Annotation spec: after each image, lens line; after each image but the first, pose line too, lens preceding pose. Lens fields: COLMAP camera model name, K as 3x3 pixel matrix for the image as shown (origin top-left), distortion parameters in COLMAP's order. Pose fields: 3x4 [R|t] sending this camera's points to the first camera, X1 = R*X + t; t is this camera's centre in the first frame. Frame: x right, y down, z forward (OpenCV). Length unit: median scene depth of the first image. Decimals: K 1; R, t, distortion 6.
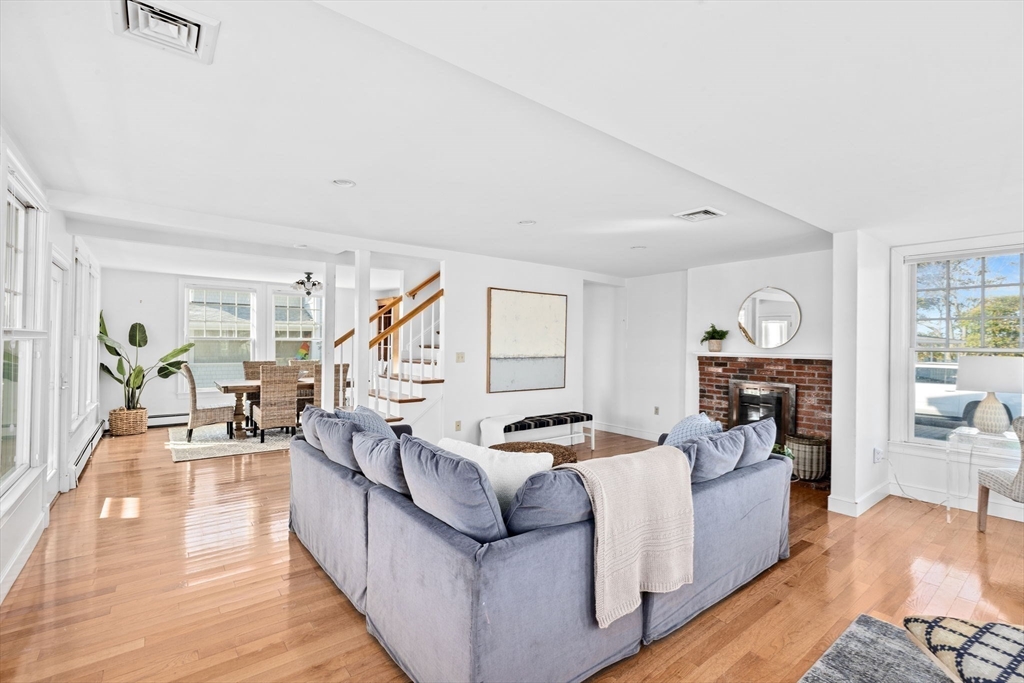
lens RADIAL K [[464.0, 0, 512.4], [0, 464.0, 340.2], [0, 0, 1]] dist [-0.005828, 0.003413]
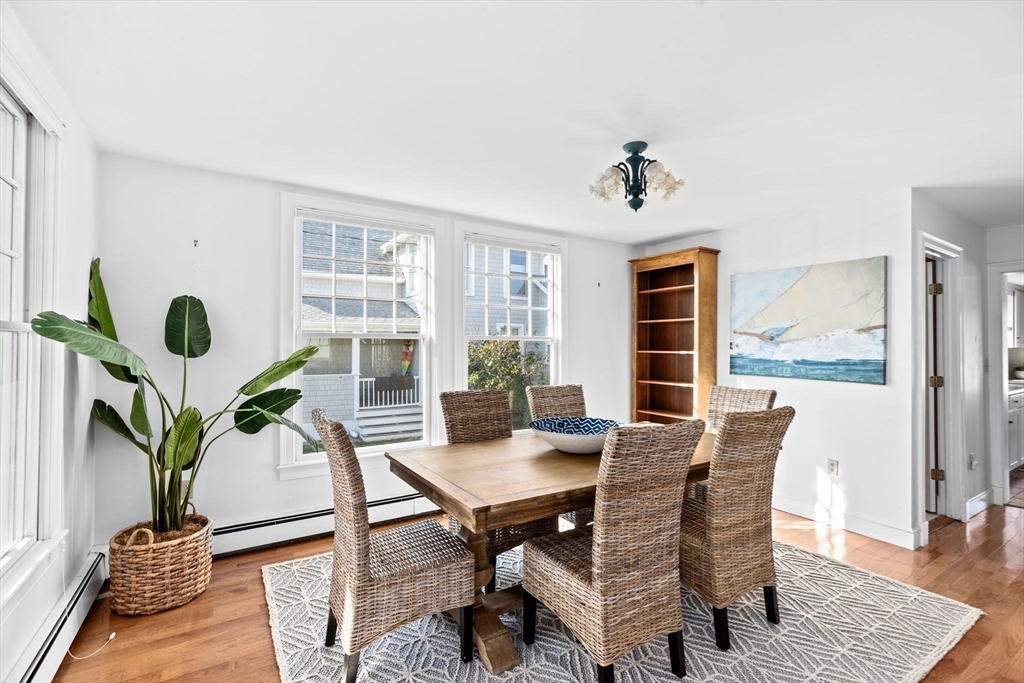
lens RADIAL K [[464.0, 0, 514.2], [0, 464.0, 343.9], [0, 0, 1]] dist [-0.005828, 0.003413]
pose [[0.995228, -0.006116, -0.097387, -0.537824], [0.005742, 0.999975, -0.004121, 0.007468], [0.097409, 0.003542, 0.995238, 0.690517]]
